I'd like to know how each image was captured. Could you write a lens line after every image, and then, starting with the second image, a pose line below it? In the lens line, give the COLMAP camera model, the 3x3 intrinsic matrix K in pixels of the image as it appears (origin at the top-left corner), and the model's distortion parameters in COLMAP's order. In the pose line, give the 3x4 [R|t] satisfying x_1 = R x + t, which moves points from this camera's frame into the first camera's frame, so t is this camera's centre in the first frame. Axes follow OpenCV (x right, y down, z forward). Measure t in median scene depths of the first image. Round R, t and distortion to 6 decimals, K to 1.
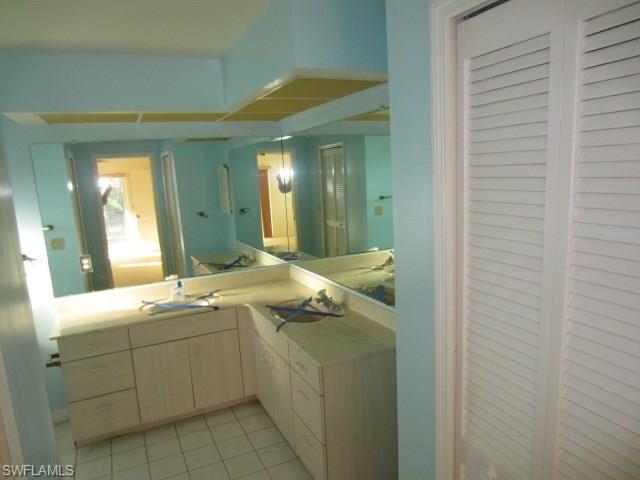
lens RADIAL K [[452.4, 0, 316.2], [0, 452.4, 241.5], [0, 0, 1]] dist [-0.034773, 0.006551]
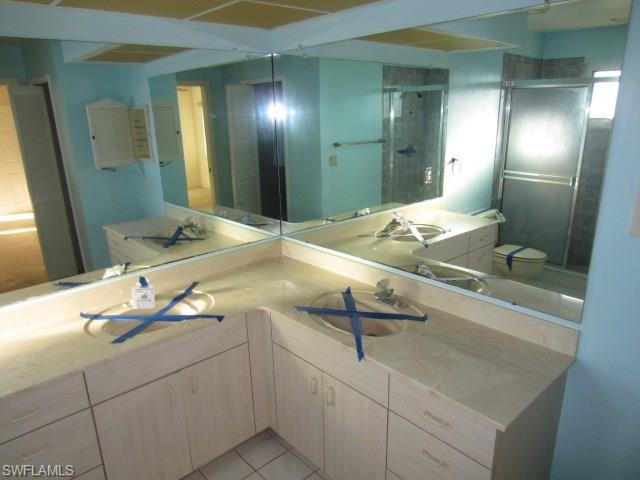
lens RADIAL K [[452.4, 0, 325.1], [0, 452.4, 239.3], [0, 0, 1]] dist [-0.034773, 0.006551]
pose [[0.954525, -0.050977, 0.293742, -0.242531], [0.017390, 0.993116, 0.115839, -0.035487], [-0.297625, -0.105463, 0.948840, 0.324405]]
